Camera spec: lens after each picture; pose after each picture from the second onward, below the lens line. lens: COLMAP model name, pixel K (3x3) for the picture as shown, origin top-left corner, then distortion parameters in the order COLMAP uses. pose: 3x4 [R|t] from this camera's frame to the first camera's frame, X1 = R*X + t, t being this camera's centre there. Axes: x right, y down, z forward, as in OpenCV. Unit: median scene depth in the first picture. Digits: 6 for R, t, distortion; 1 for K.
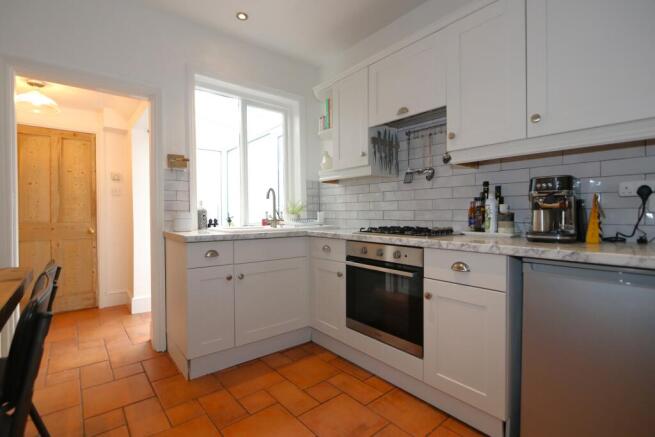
lens RADIAL K [[309.9, 0, 320.5], [0, 309.9, 216.0], [0, 0, 1]] dist [-0.000035, 0.000088]
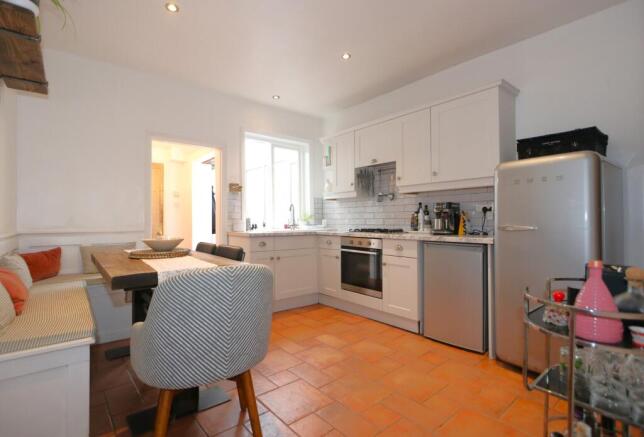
lens RADIAL K [[309.5, 0, 322.0], [0, 309.5, 218.5], [0, 0, 1]] dist [-0.000433, -0.000044]
pose [[0.999817, 0.001156, 0.019118, -0.047425], [-0.000858, 0.999878, -0.015582, 0.006155], [-0.019133, 0.015562, 0.999696, -0.605399]]
